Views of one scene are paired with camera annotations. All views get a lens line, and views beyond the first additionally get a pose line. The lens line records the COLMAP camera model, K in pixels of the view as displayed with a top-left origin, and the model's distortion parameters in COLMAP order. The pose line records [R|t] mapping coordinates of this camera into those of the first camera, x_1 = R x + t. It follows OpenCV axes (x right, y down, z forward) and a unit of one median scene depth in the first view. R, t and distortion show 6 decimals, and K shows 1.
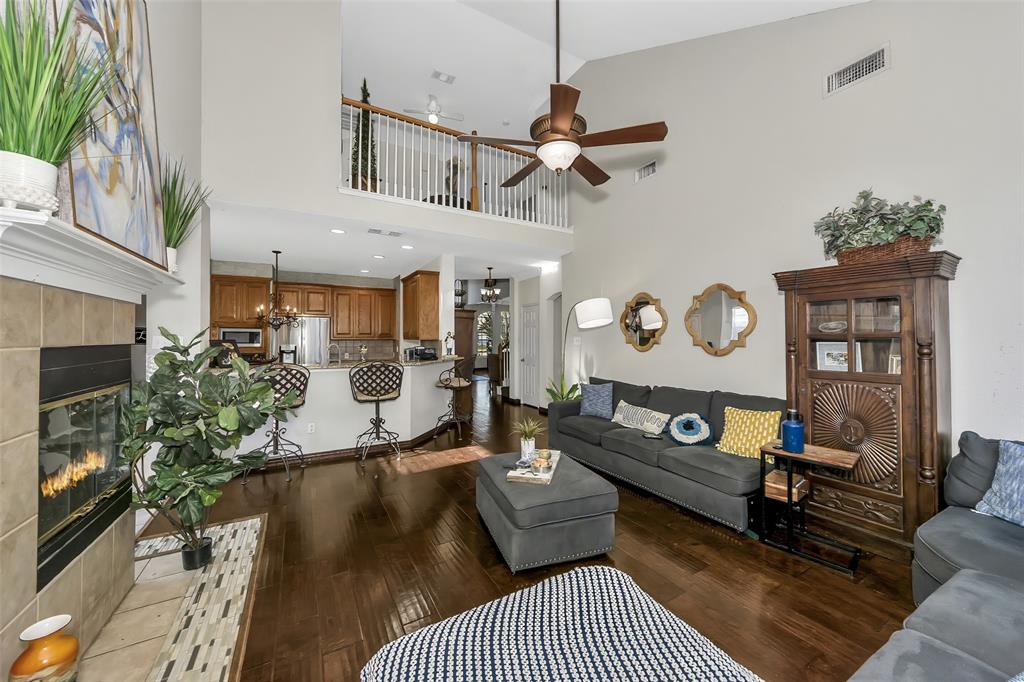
lens RADIAL K [[378.7, 0, 512.3], [0, 378.7, 333.8], [0, 0, 1]] dist [-0.000949, -0.000294]
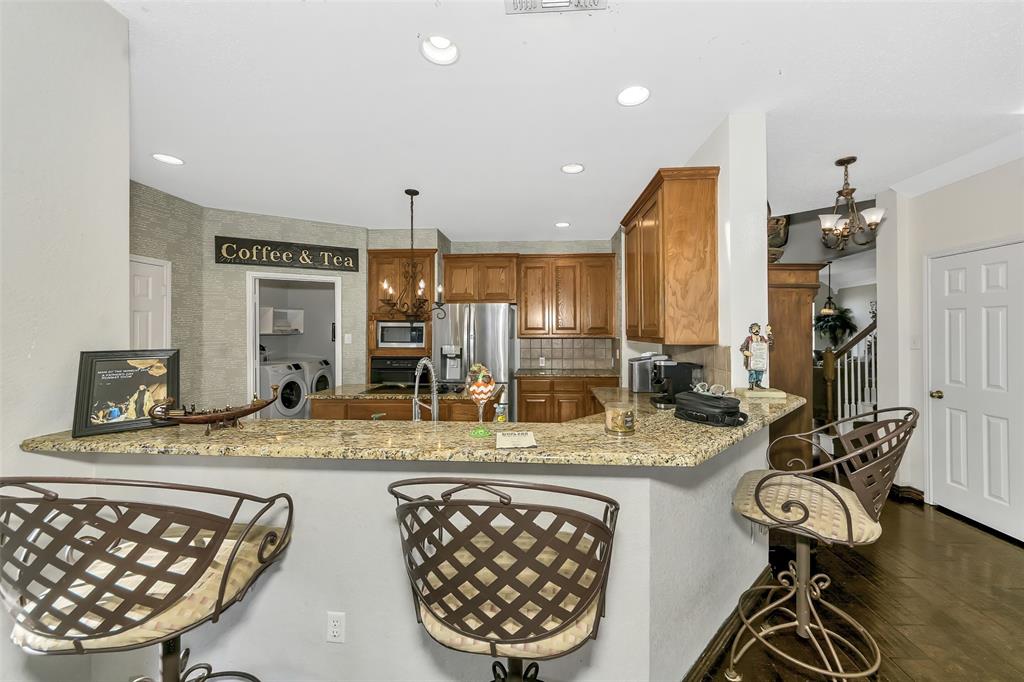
lens RADIAL K [[378.7, 0, 511.4], [0, 378.7, 330.4], [0, 0, 1]] dist [-0.000949, -0.000294]
pose [[0.834454, -0.001099, -0.551077, -0.146356], [0.005493, 0.999965, 0.006323, -0.001805], [0.551050, -0.008303, 0.834431, 0.524980]]
